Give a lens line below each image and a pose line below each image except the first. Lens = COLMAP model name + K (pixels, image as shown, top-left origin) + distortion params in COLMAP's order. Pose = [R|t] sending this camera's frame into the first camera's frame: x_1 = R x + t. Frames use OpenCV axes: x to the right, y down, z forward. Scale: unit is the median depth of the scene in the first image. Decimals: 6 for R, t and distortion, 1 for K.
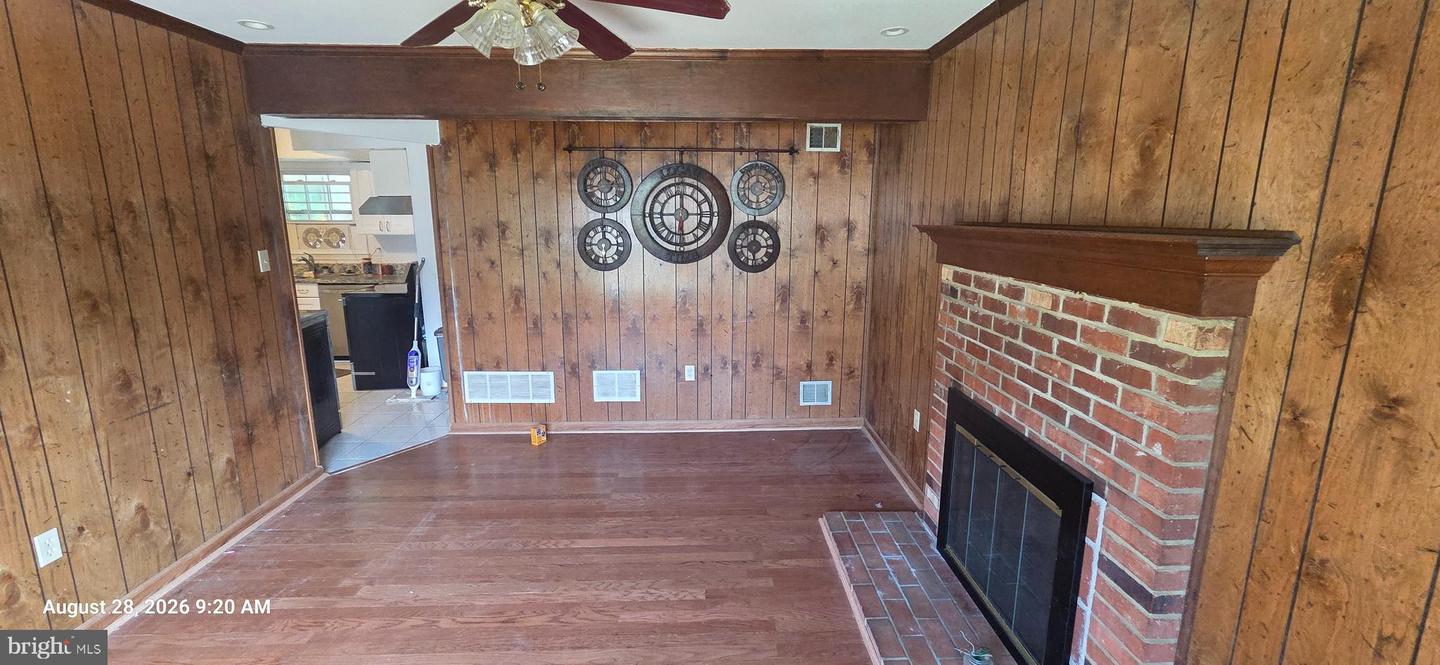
lens RADIAL K [[590.7, 0, 720.6], [0, 590.7, 328.4], [0, 0, 1]] dist [0.002145, 0.000347]
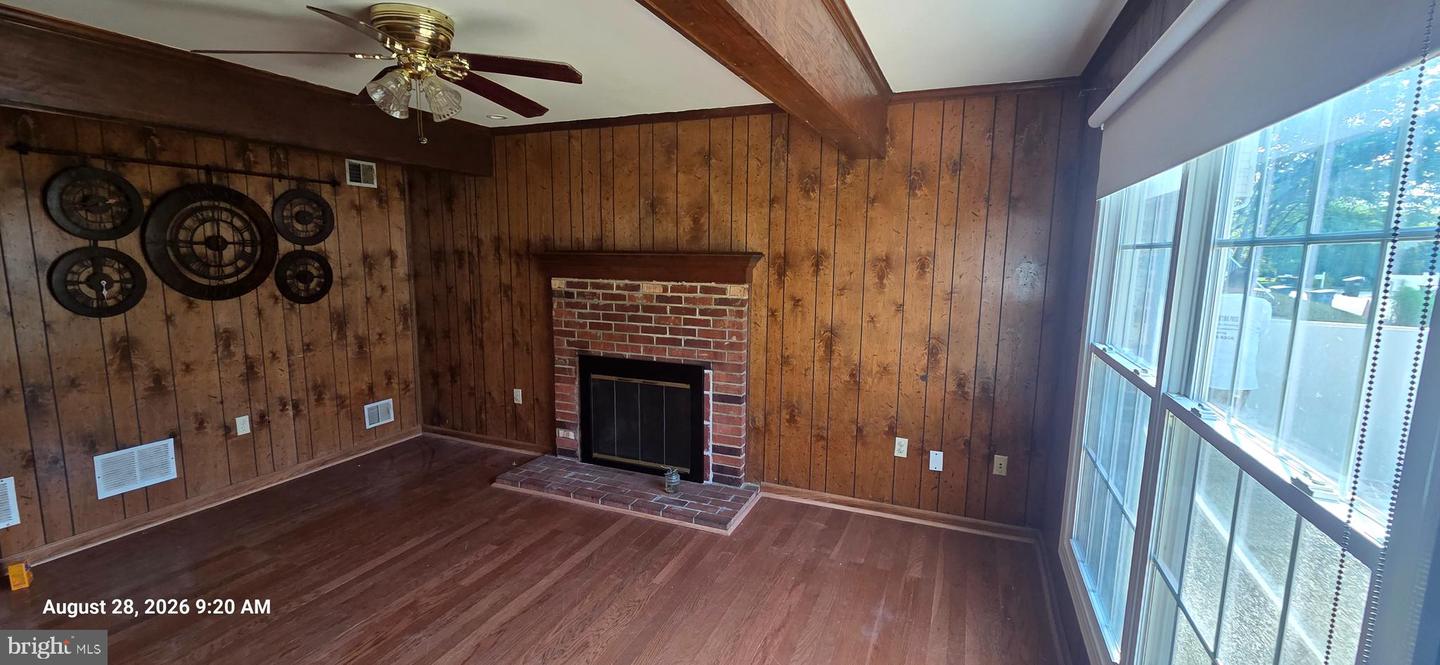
lens RADIAL K [[590.7, 0, 720.6], [0, 590.7, 328.4], [0, 0, 1]] dist [0.002145, 0.000347]
pose [[0.419698, -0.119143, 0.899810, -0.562282], [0.166093, 0.984690, 0.052912, 0.006870], [-0.892338, 0.127245, 0.433061, -0.017057]]
